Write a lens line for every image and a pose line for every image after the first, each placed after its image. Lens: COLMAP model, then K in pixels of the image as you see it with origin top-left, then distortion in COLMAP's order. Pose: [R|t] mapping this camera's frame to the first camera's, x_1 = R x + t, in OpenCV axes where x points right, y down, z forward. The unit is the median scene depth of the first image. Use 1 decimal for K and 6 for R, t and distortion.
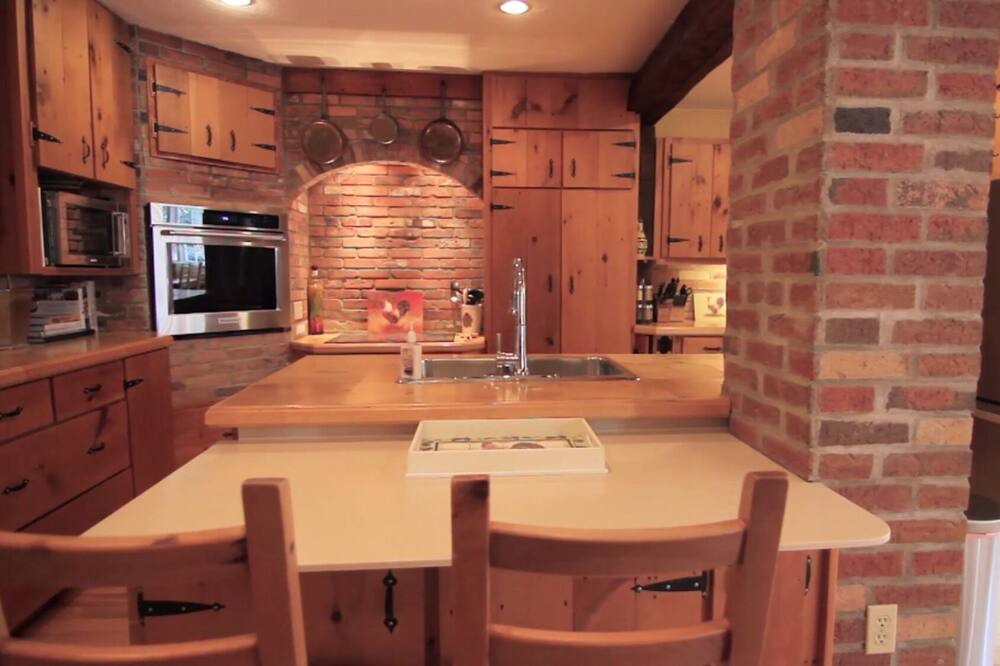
lens RADIAL K [[595.3, 0, 529.7], [0, 595.3, 330.1], [0, 0, 1]] dist [-0.005985, -0.003585]
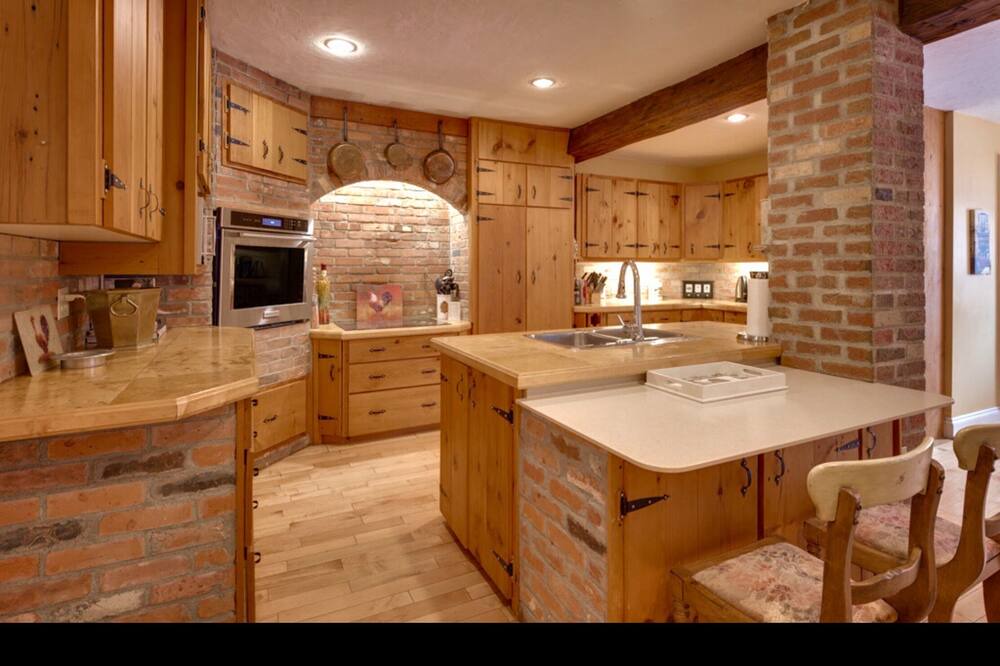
lens RADIAL K [[494.6, 0, 519.2], [0, 494.6, 266.3], [0, 0, 1]] dist [0.002490, 0.000439]
pose [[0.929850, -0.004058, 0.367916, -0.383112], [0.038840, 0.995435, -0.087182, -0.005321], [-0.365883, 0.095356, 0.925763, -0.021931]]
